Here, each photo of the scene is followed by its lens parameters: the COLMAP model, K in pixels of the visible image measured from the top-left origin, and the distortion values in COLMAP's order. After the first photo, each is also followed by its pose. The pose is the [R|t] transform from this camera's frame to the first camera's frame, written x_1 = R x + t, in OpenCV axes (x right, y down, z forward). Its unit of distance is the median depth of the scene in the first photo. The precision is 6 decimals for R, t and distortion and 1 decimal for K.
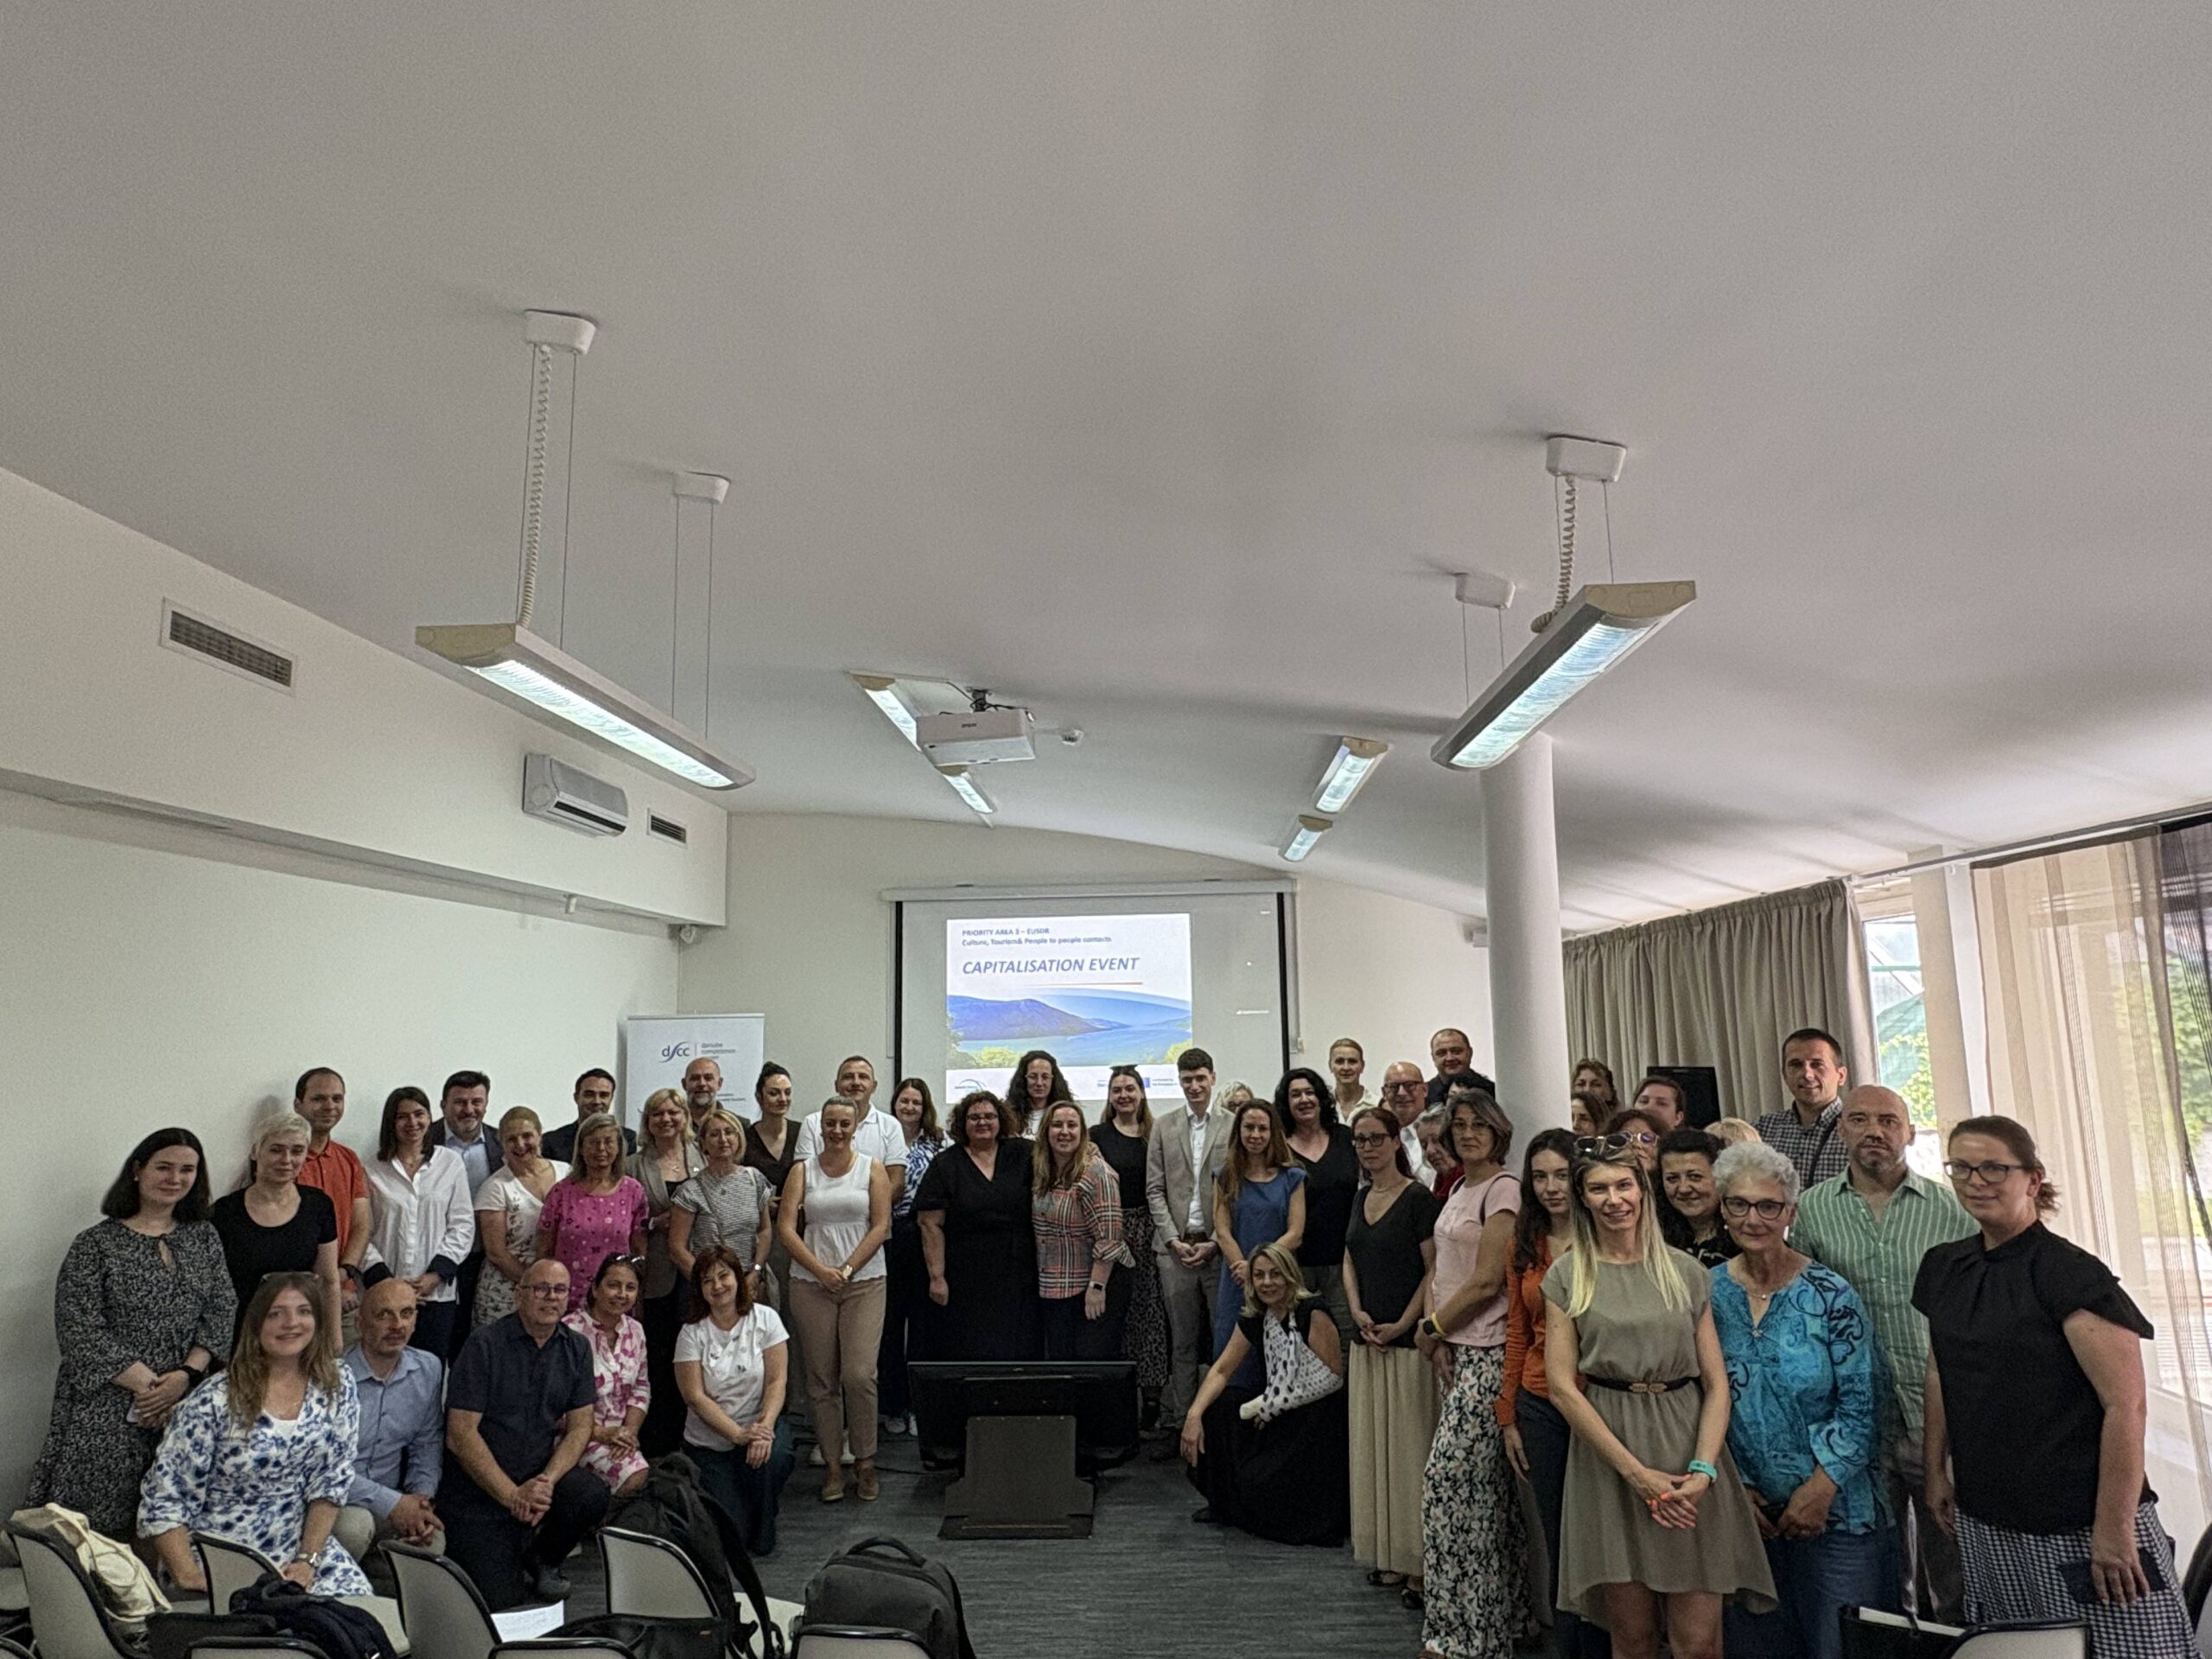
lens RADIAL K [[1340.4, 0, 1106.0], [0, 1340.4, 829.5], [0, 0, 1]] dist [0.002831, 0.000086]
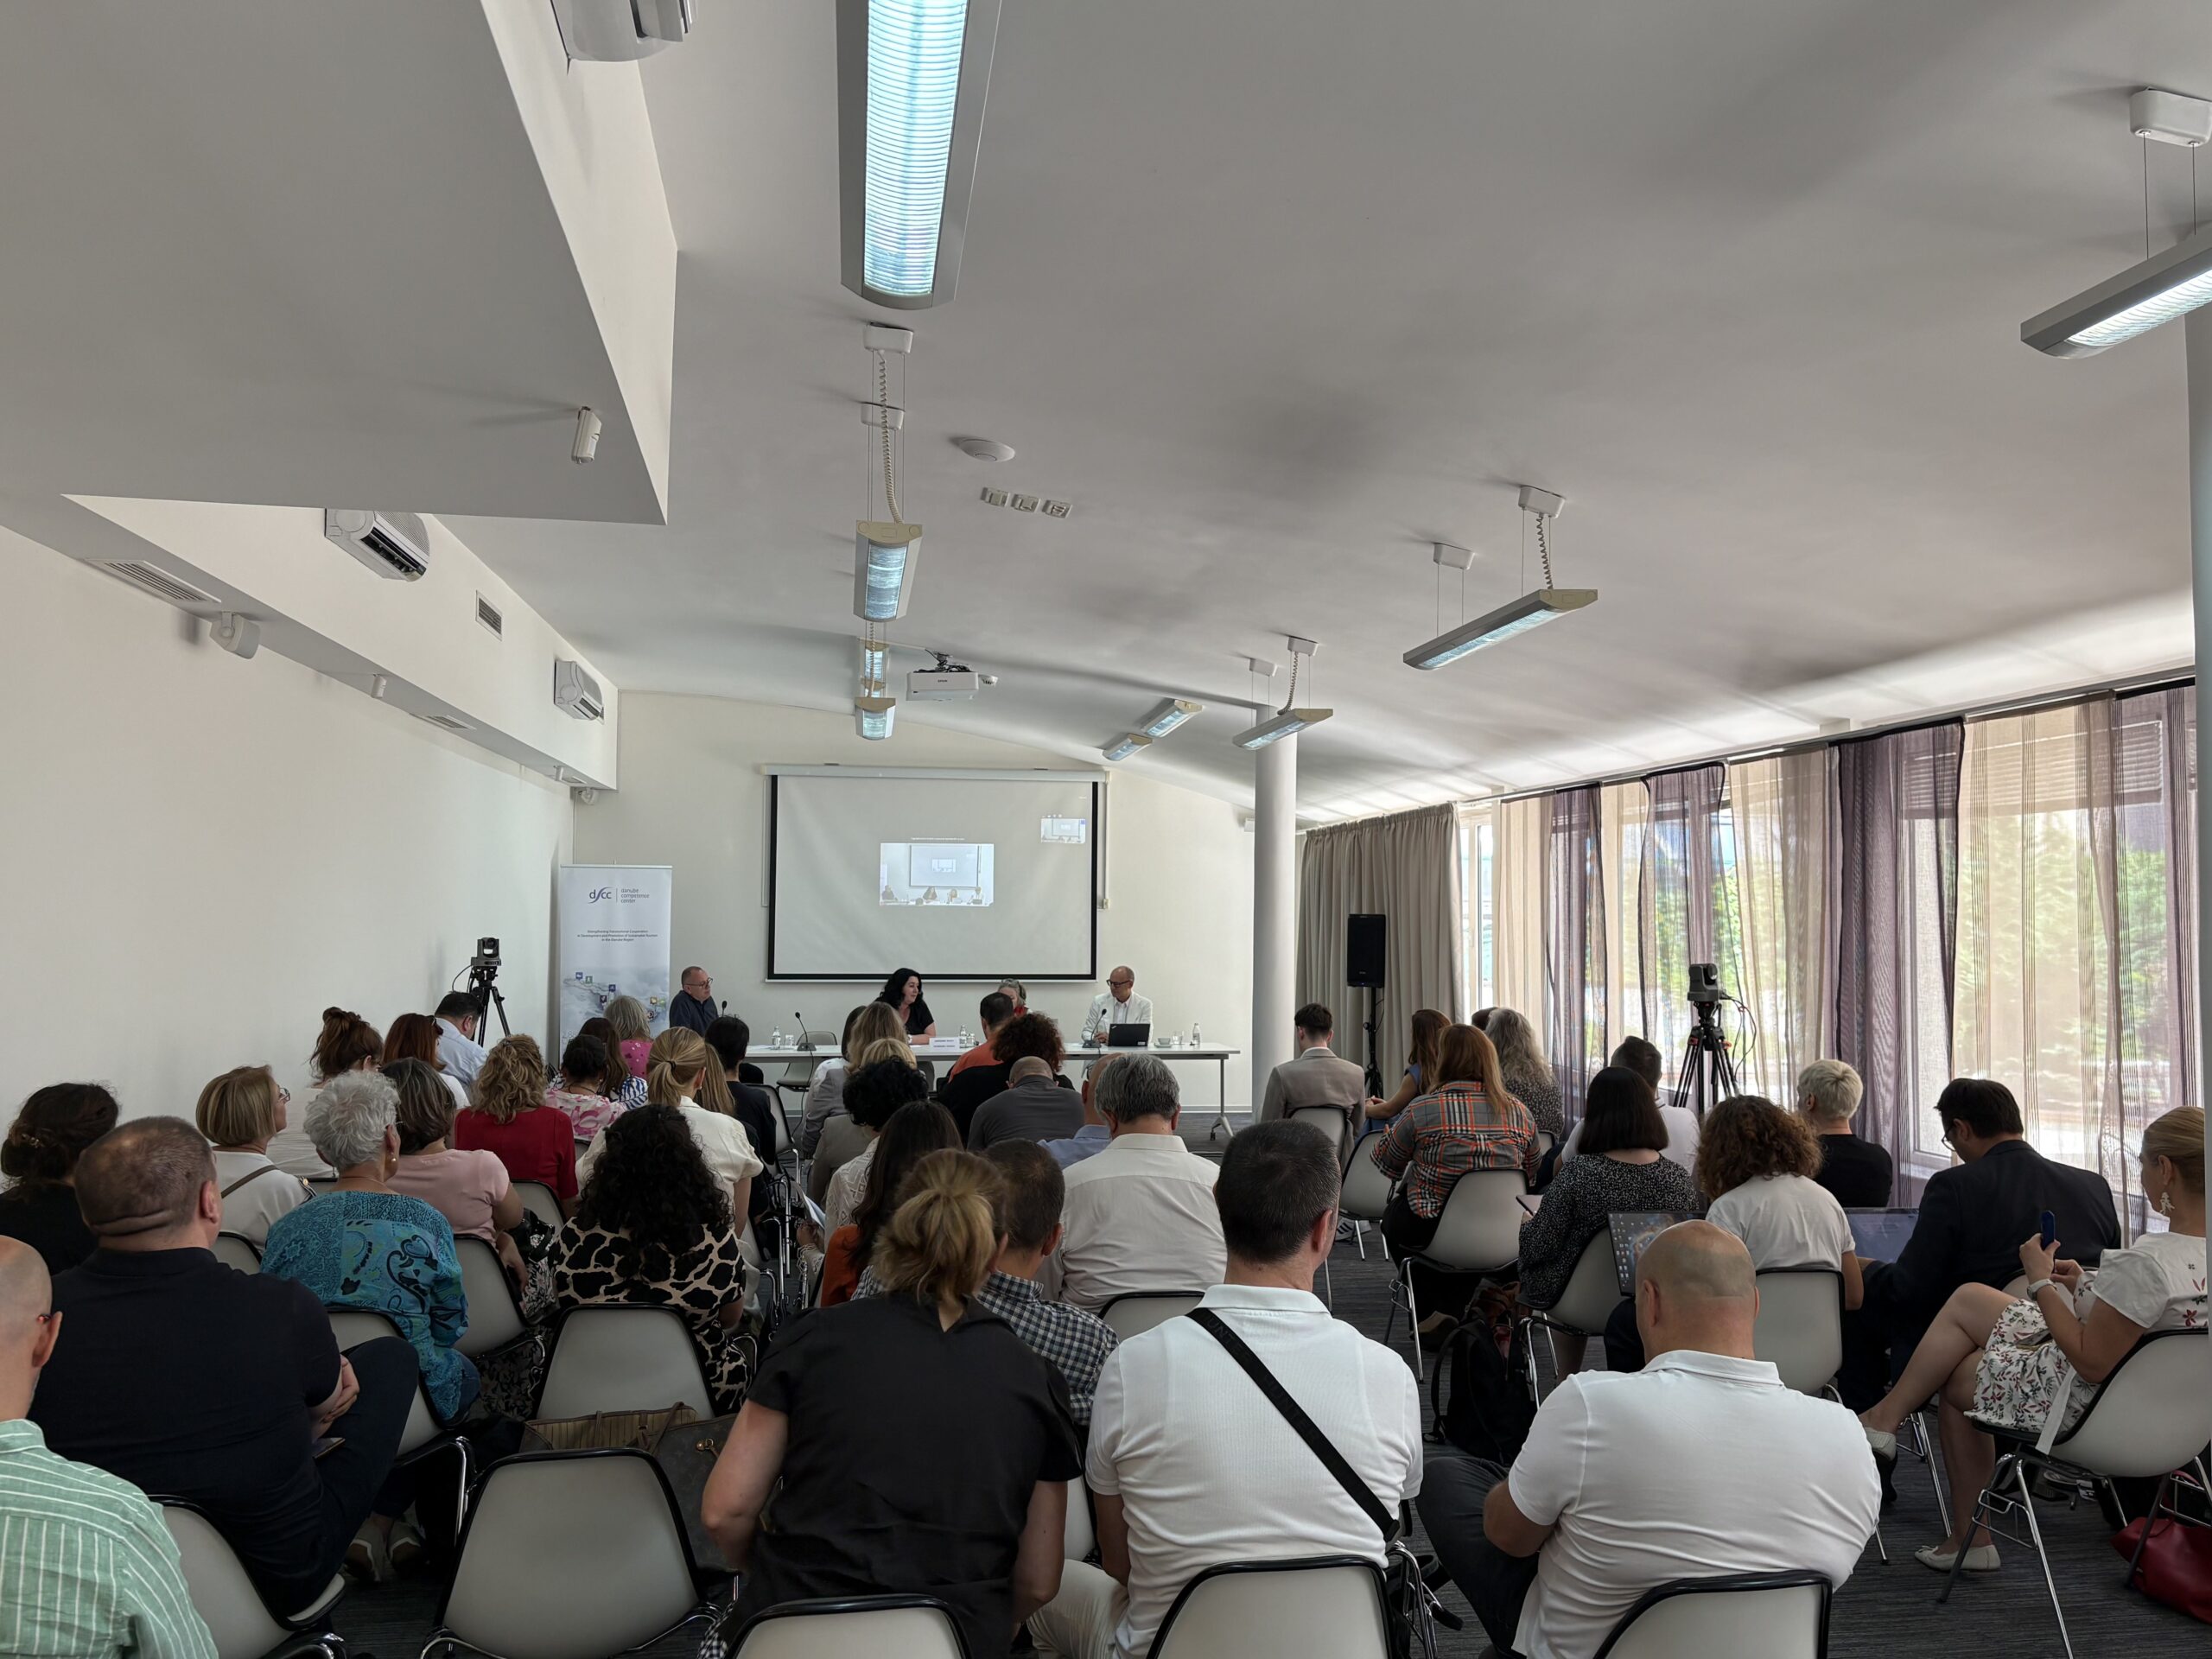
lens RADIAL K [[1793.4, 0, 1106.0], [0, 1793.4, 829.5], [0, 0, 1]] dist [0.086830, -0.001802]
pose [[0.980963, 0.036399, 0.190752, -0.287963], [-0.054108, 0.994608, 0.088471, -0.094138], [-0.186503, -0.097108, 0.977643, -1.025853]]
